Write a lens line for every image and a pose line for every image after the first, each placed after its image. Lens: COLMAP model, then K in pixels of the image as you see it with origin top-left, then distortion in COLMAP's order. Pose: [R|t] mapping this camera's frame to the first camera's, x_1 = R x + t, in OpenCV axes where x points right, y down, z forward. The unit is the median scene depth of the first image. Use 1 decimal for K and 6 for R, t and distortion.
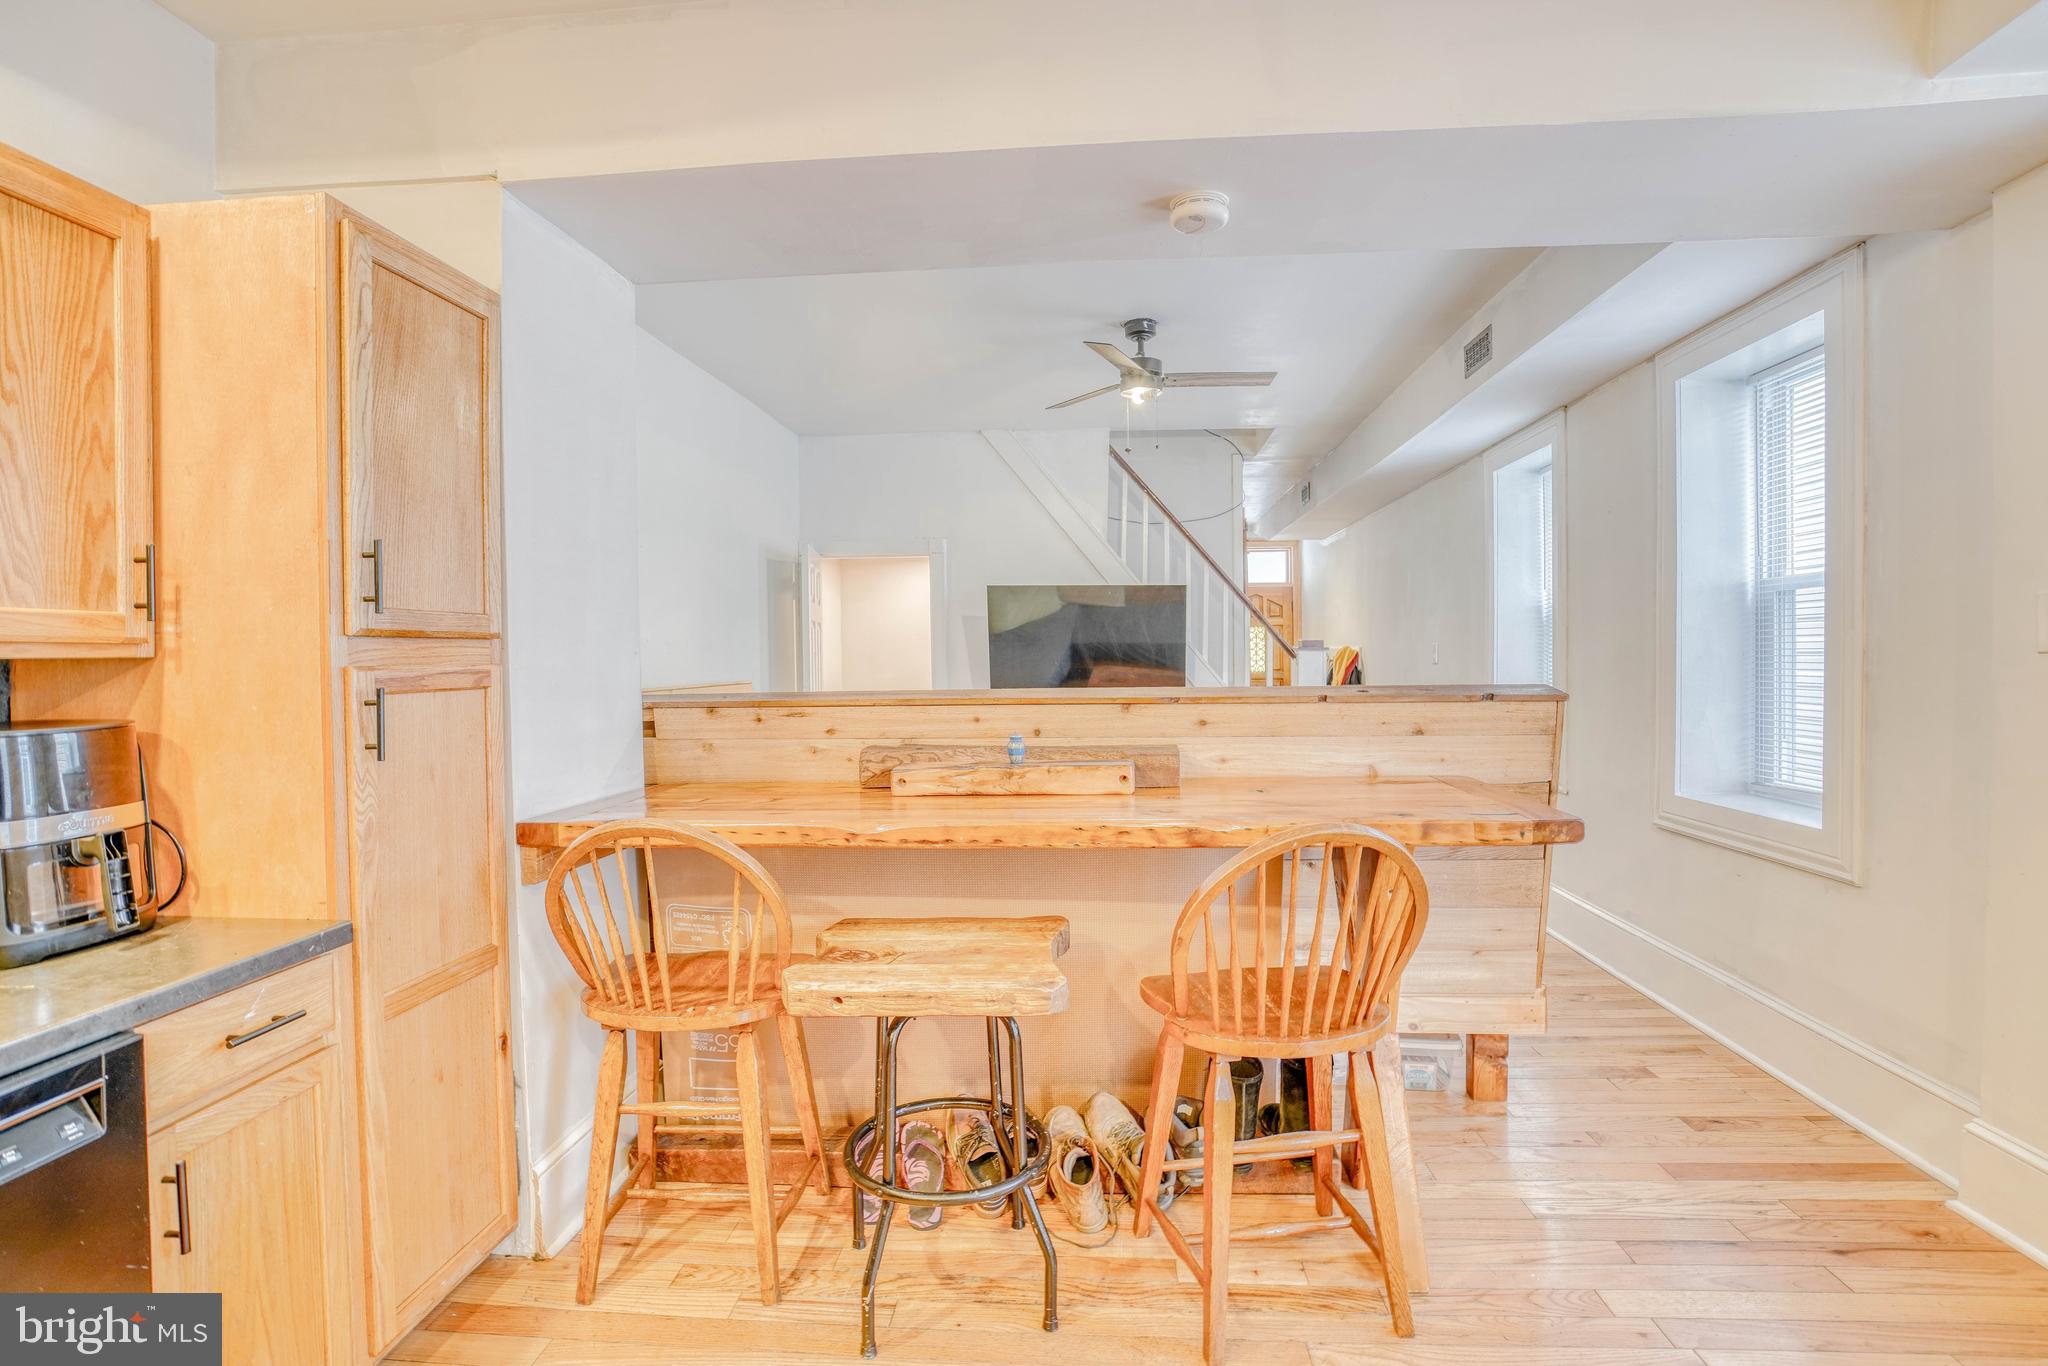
lens RADIAL K [[986.2, 0, 1019.5], [0, 986.2, 678.3], [0, 0, 1]] dist [-0.069726, 0.031040]
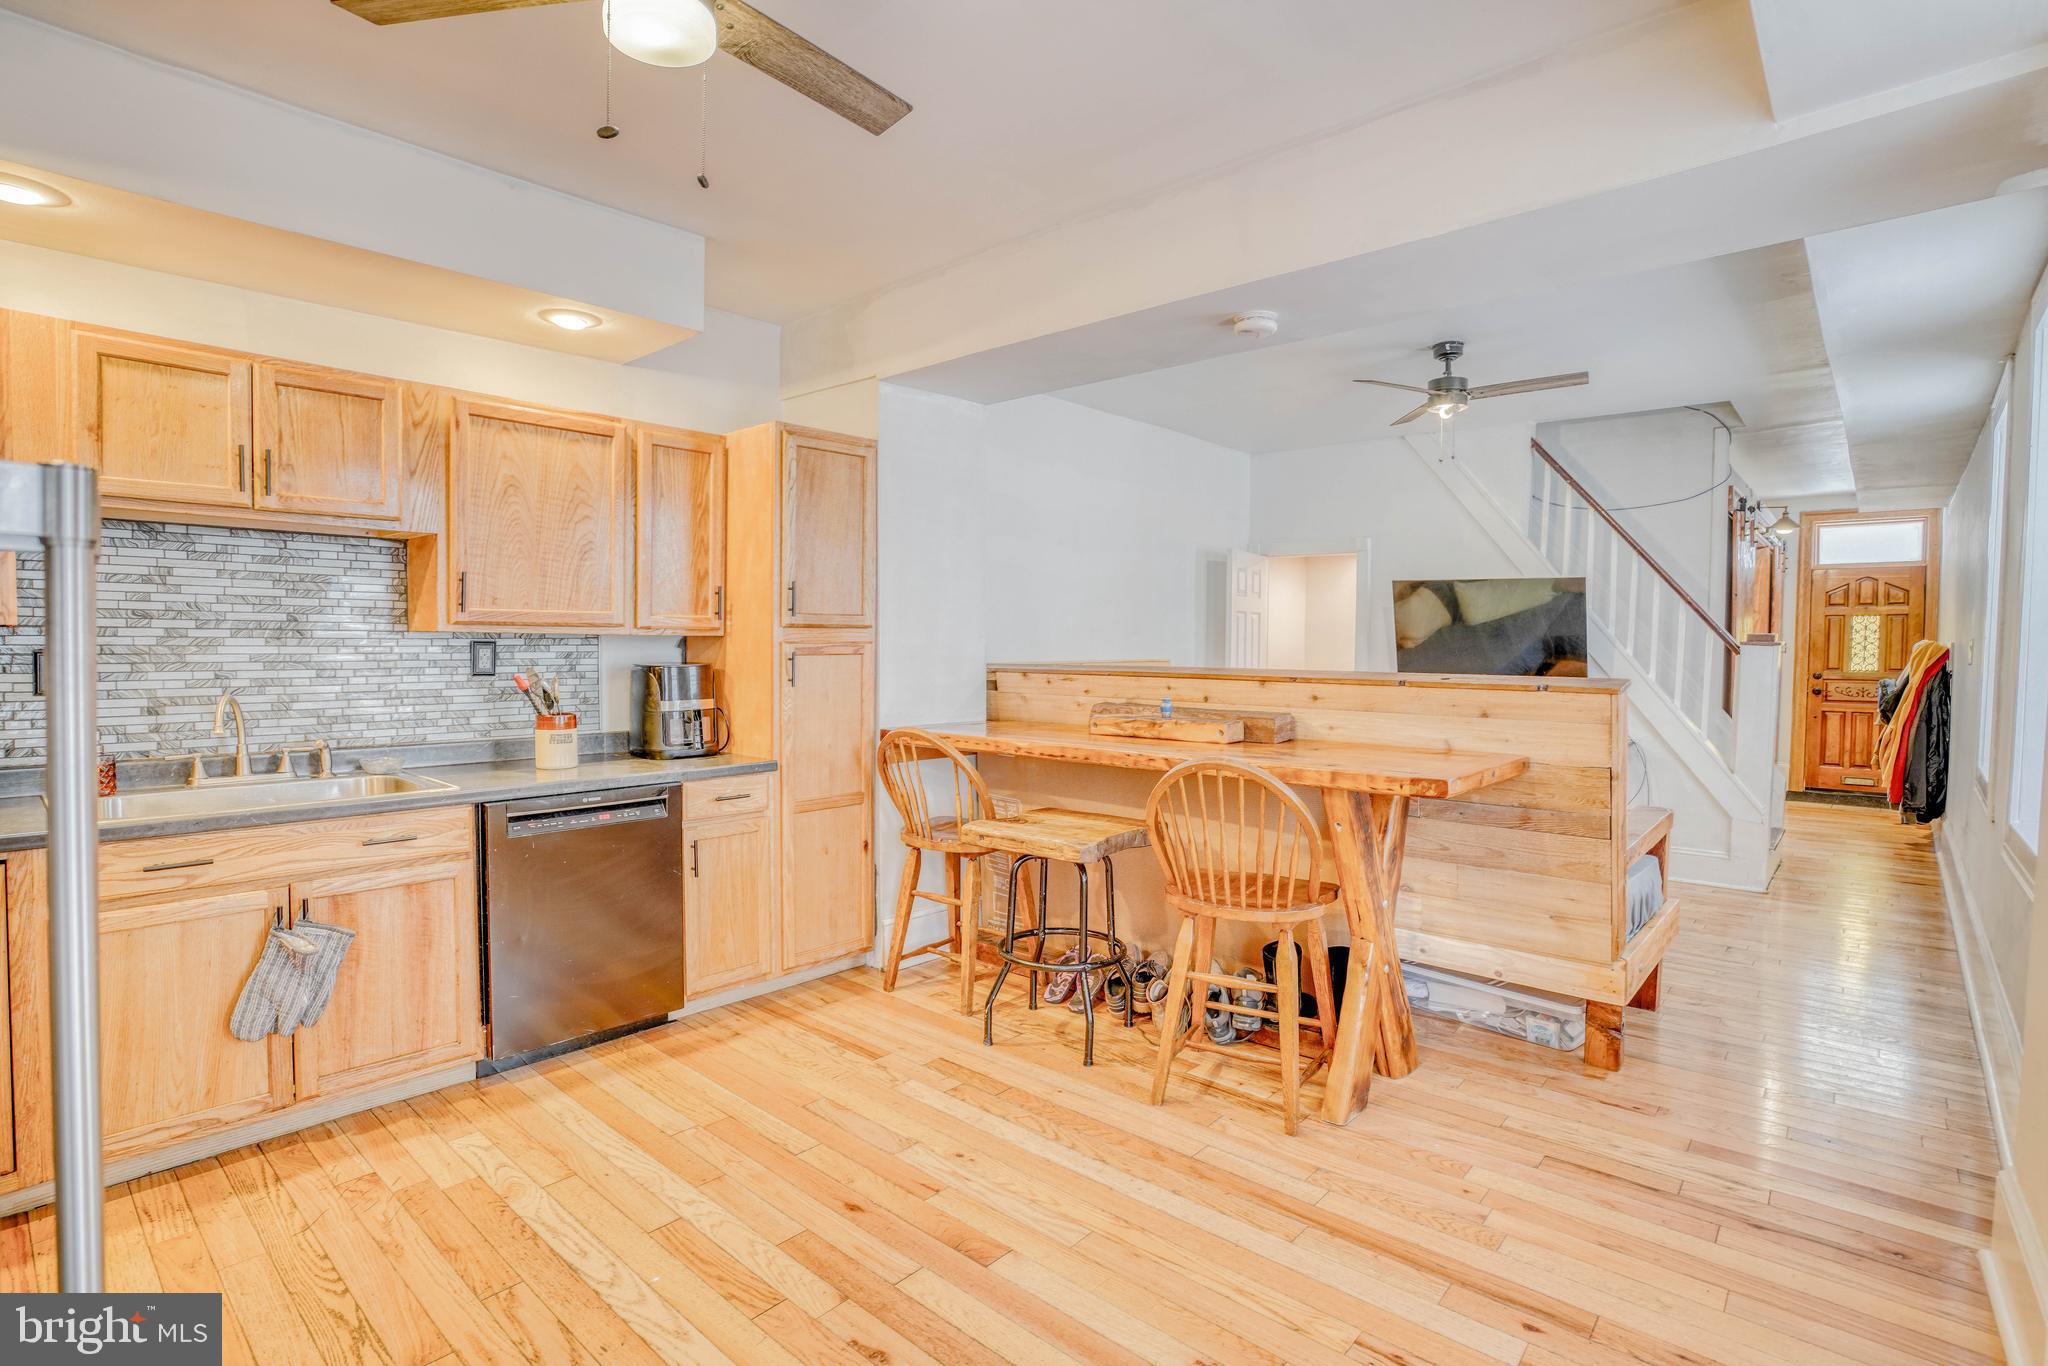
lens RADIAL K [[986.2, 0, 1019.5], [0, 986.2, 678.3], [0, 0, 1]] dist [-0.069726, 0.031040]
pose [[0.795058, 0.040226, -0.605199, 0.847356], [-0.030221, 0.999186, 0.026712, -0.003823], [0.605781, -0.002948, 0.795626, -0.334704]]
